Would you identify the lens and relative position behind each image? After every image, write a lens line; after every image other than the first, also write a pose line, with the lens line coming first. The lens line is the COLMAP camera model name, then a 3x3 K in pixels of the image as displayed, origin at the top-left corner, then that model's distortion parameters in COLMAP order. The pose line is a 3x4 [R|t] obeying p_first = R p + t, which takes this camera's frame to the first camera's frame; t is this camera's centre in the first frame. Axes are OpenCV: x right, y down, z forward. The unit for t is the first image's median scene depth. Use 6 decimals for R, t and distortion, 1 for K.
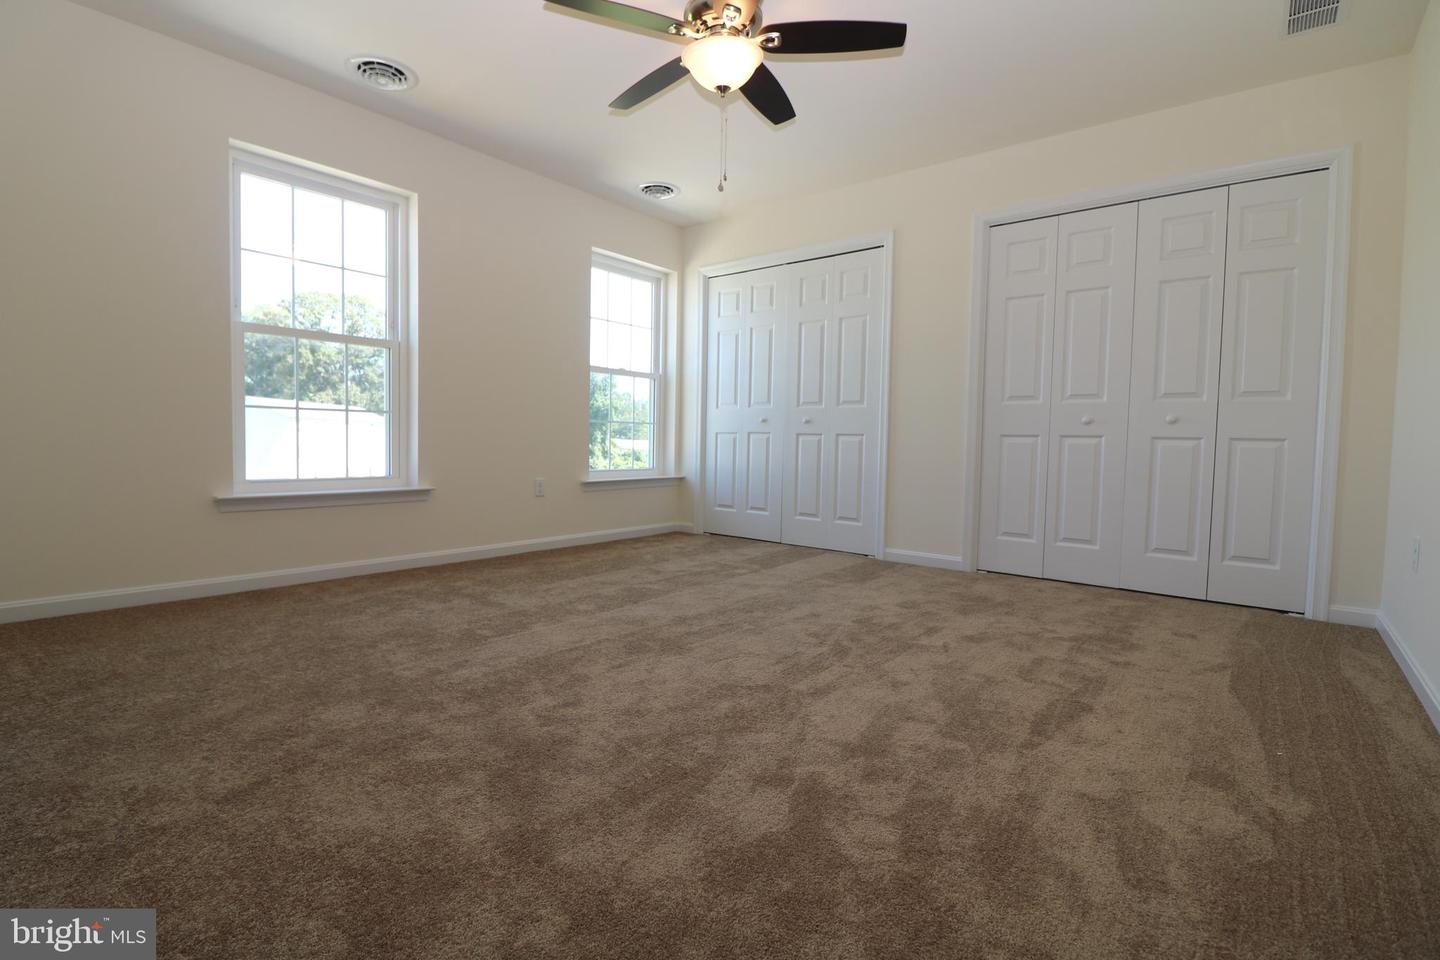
lens RADIAL K [[666.6, 0, 720.4], [0, 666.6, 484.2], [0, 0, 1]] dist [-0.002911, -0.010400]
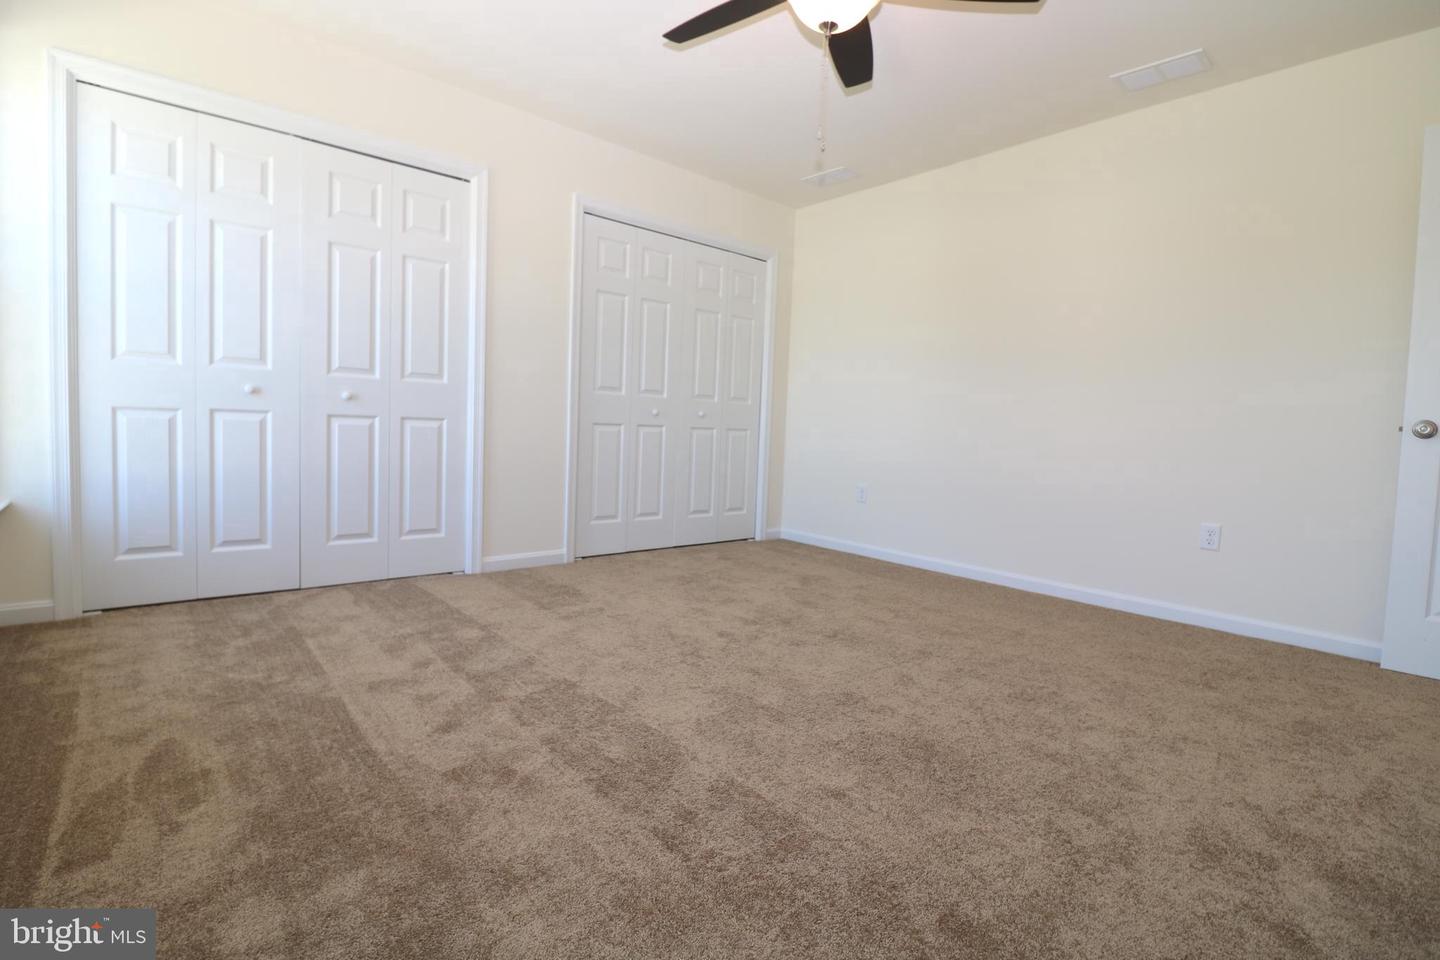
lens RADIAL K [[666.6, 0, 719.4], [0, 666.6, 492.1], [0, 0, 1]] dist [-0.002911, -0.010400]
pose [[0.173467, -0.098980, 0.979853, -0.466145], [0.040487, 0.994812, 0.093324, -0.046750], [-0.984007, 0.023483, 0.176575, 0.520997]]
